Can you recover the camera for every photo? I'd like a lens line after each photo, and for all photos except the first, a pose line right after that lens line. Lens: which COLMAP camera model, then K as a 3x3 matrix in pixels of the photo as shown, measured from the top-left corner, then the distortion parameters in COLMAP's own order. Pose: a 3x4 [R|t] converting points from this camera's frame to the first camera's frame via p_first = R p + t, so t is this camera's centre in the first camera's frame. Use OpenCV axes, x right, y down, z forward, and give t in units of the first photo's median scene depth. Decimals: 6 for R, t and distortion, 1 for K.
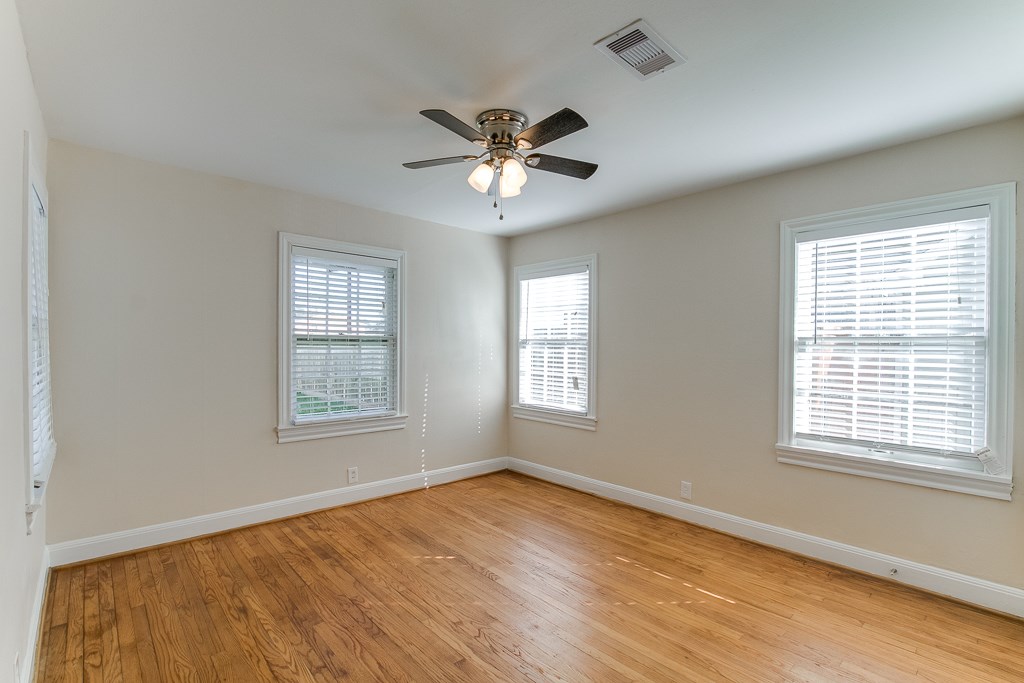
lens RADIAL K [[475.9, 0, 517.2], [0, 475.9, 355.6], [0, 0, 1]] dist [-0.026840, 0.000343]
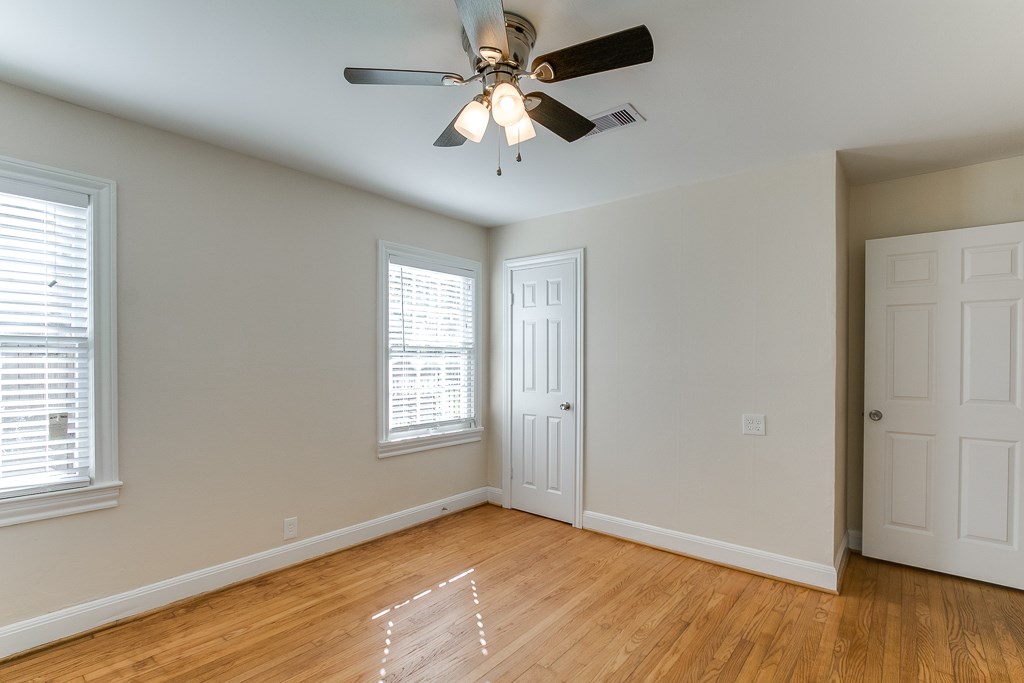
lens RADIAL K [[475.9, 0, 517.2], [0, 475.9, 355.6], [0, 0, 1]] dist [-0.026840, 0.000343]
pose [[-0.141016, -0.009201, 0.989965, -0.566708], [0.007051, 0.999922, 0.010298, -0.022682], [-0.989982, 0.008432, -0.140940, 0.811196]]
